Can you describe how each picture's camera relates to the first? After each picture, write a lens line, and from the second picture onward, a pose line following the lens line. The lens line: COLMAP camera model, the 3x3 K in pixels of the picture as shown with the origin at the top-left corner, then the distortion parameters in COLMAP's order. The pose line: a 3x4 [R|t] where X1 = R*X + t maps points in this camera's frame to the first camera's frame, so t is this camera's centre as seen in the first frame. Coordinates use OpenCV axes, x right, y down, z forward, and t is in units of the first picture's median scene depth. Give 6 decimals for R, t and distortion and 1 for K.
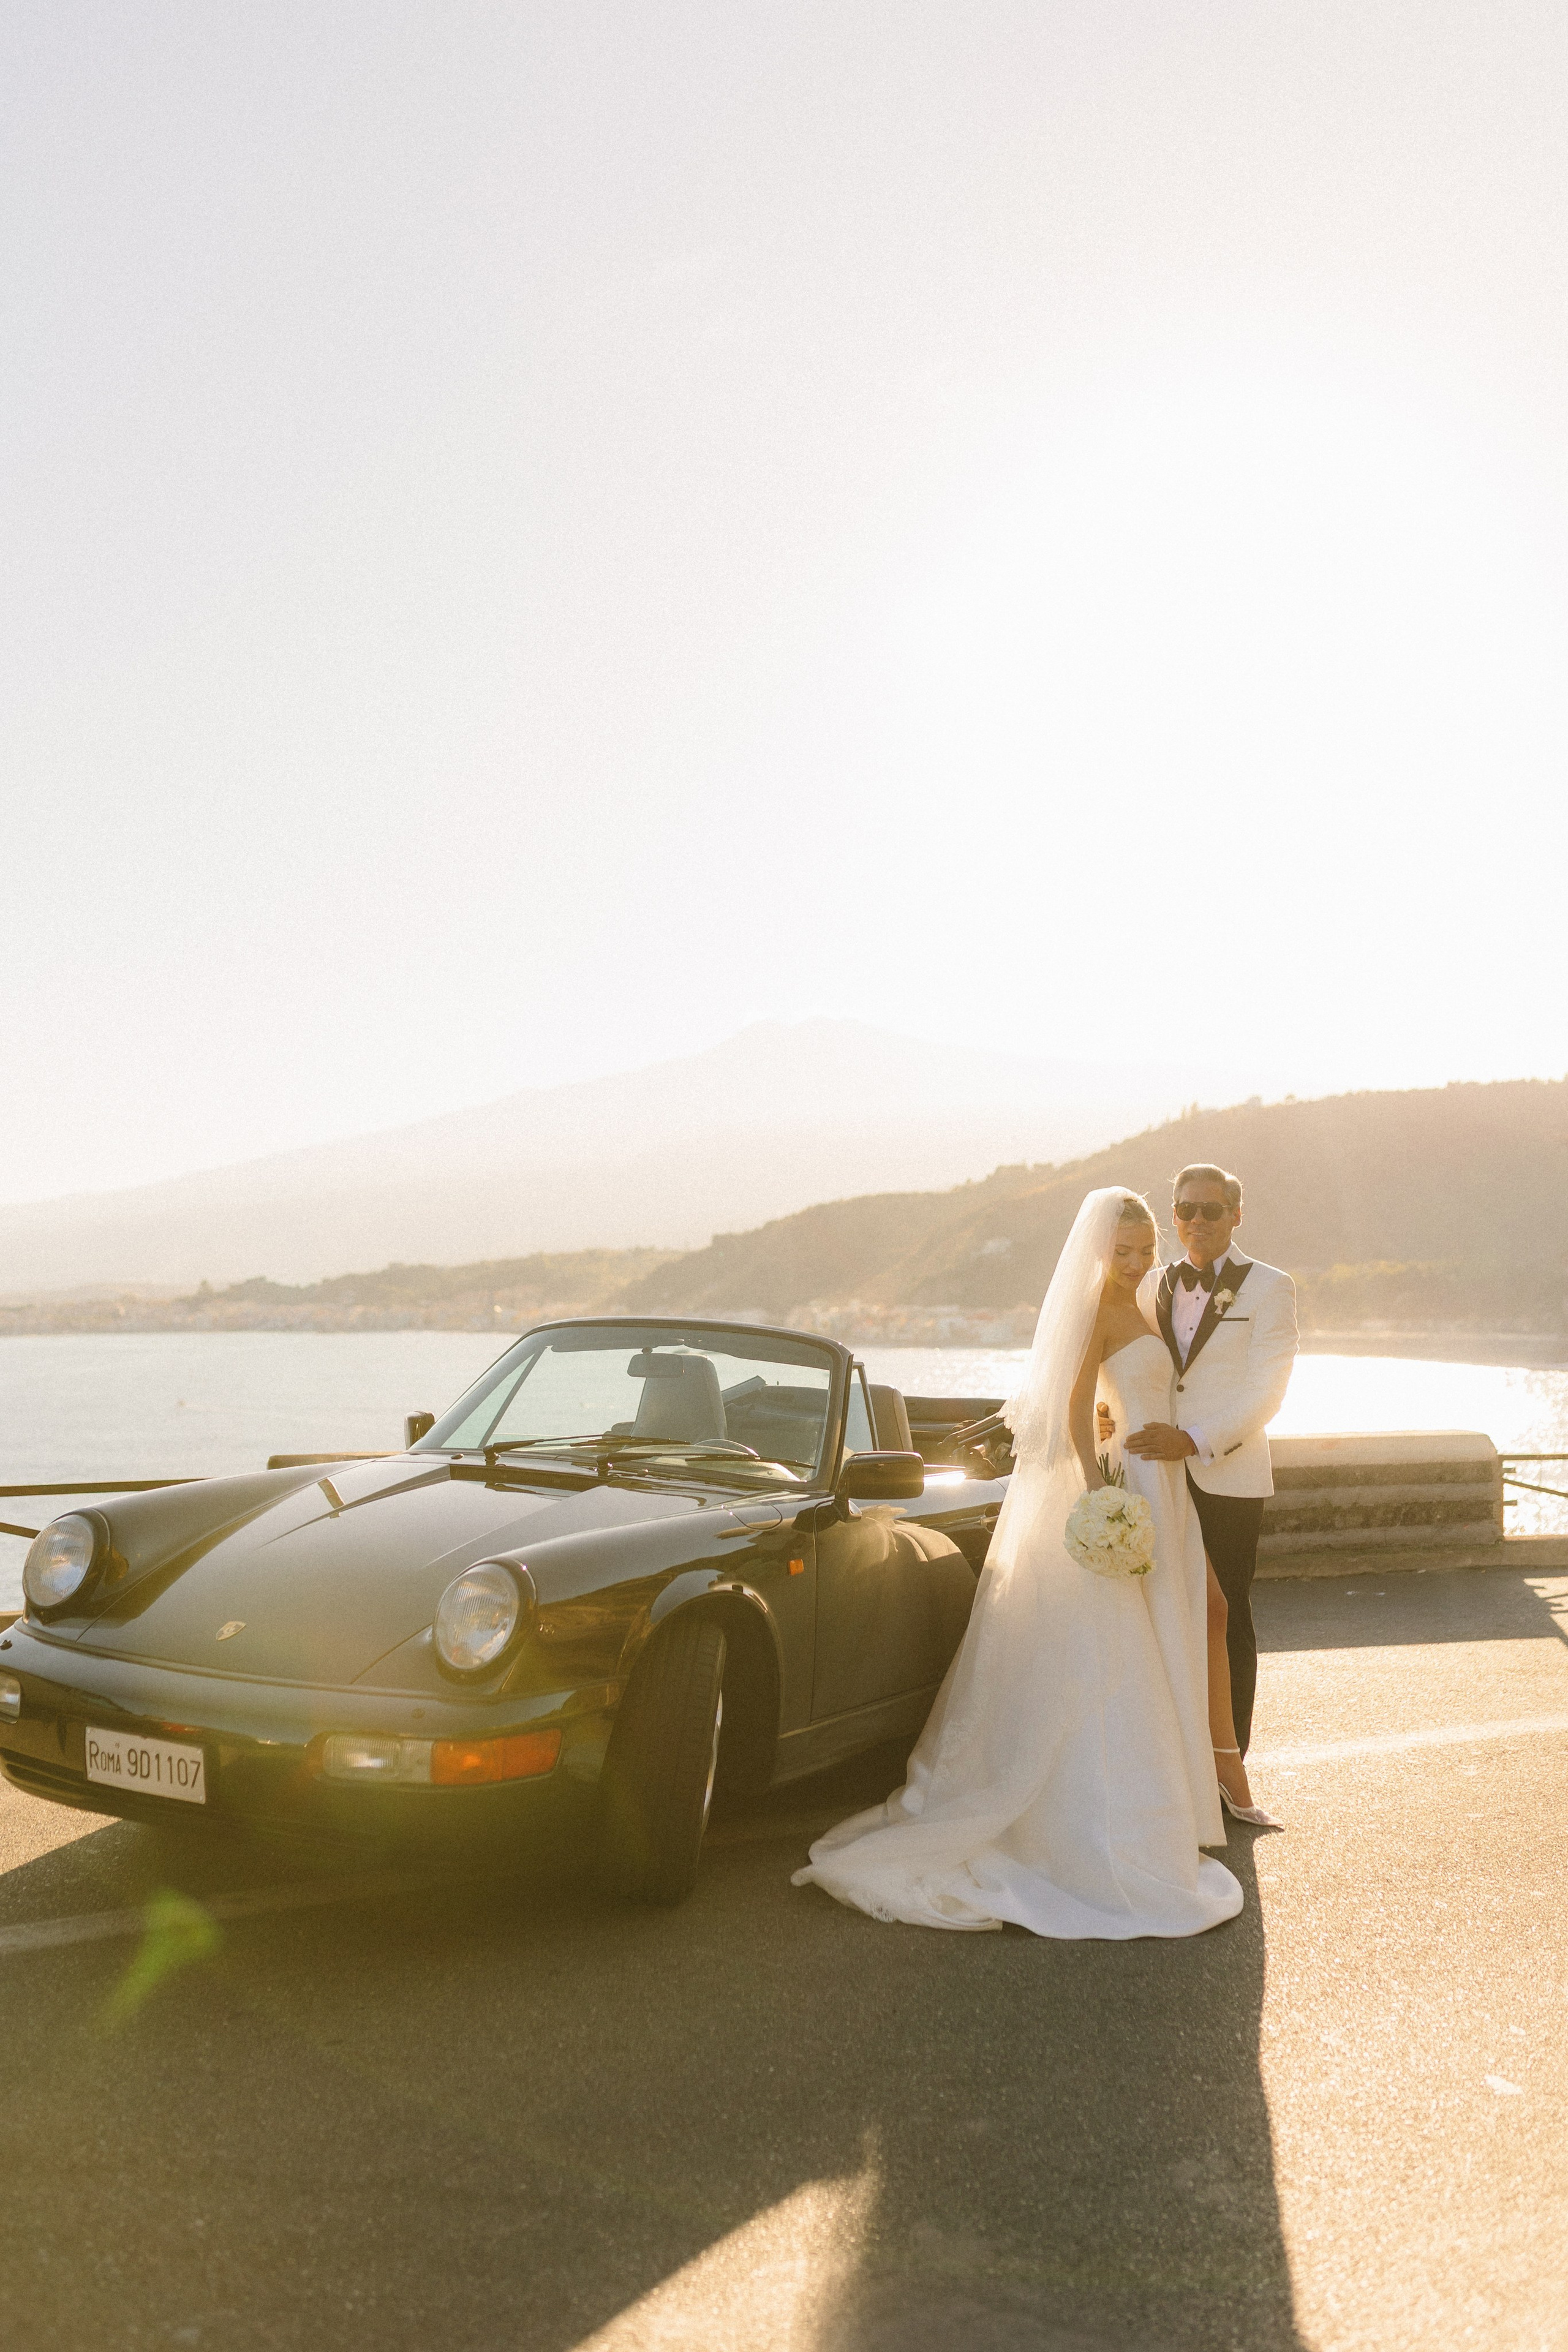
lens RADIAL K [[2240.9, 0, 784.0], [0, 2240.9, 1176.0], [0, 0, 1]] dist [0.009235, -0.003510]
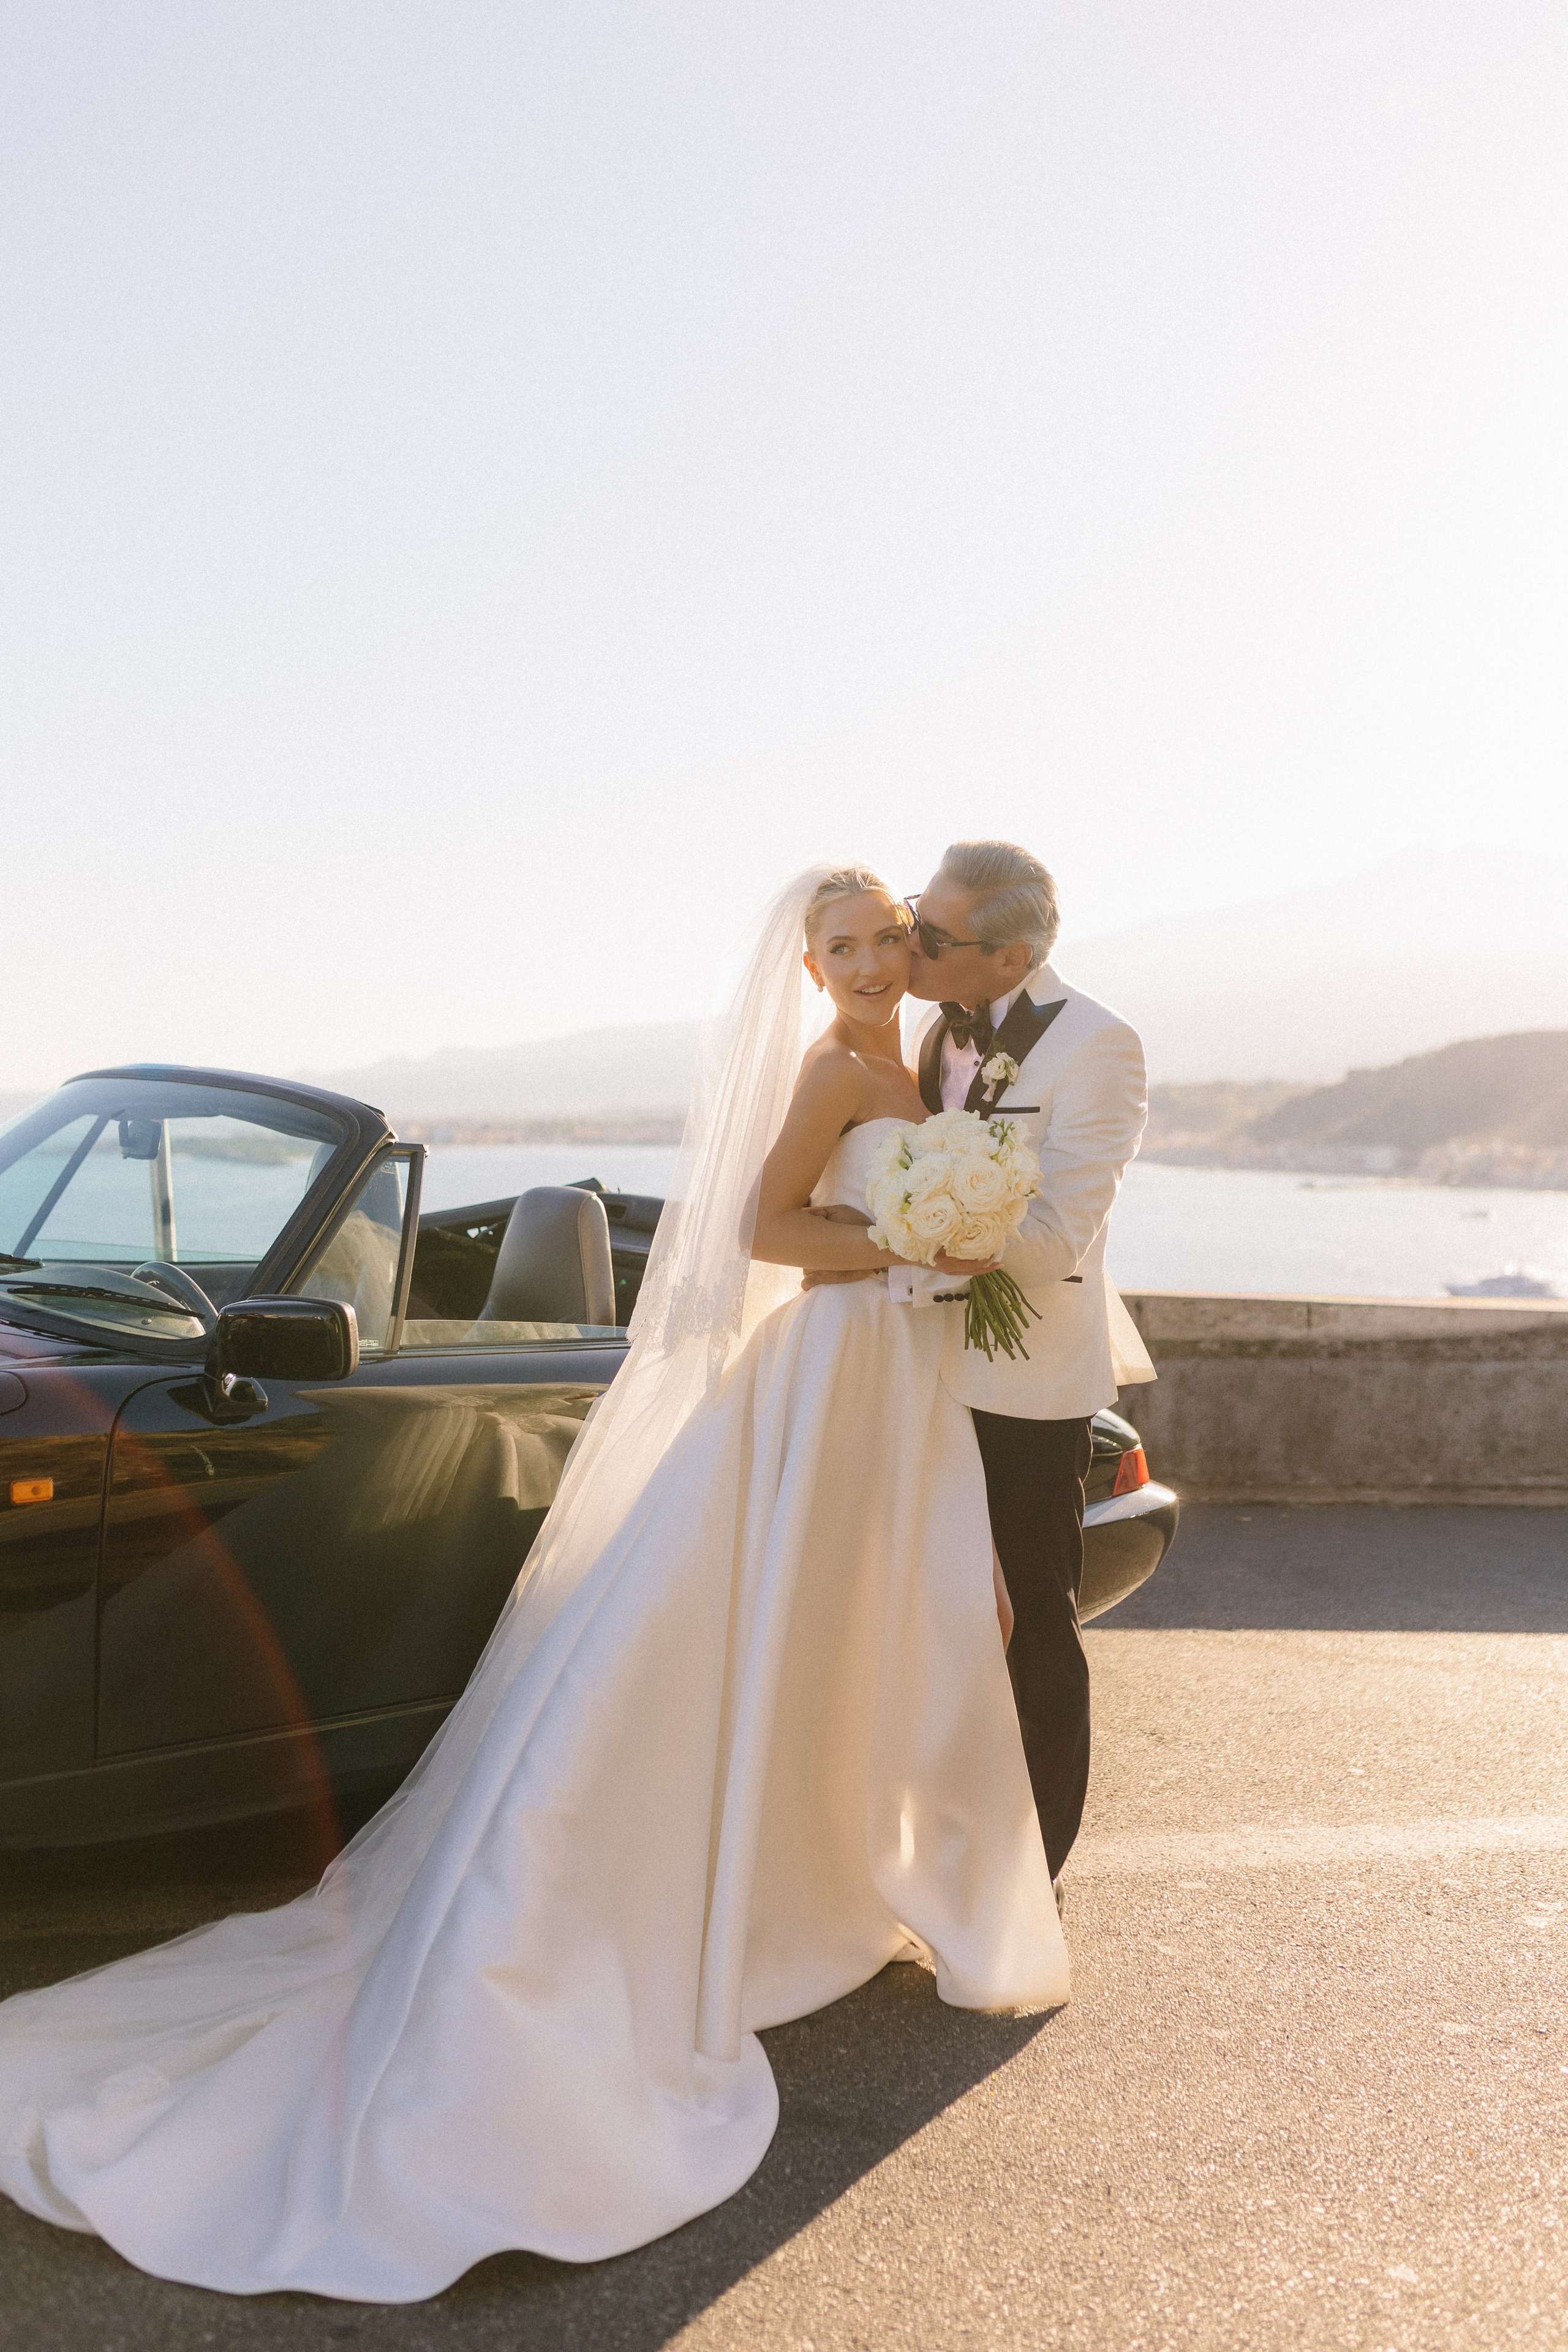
lens RADIAL K [[2204.6, 0, 784.0], [0, 2204.6, 1176.0], [0, 0, 1]] dist [0.007106, 0.006789]
pose [[0.958632, 0.039429, -0.281904, 0.318678], [-0.017696, 0.996699, 0.079231, 0.042706], [0.284097, -0.070965, 0.956166, 0.484922]]
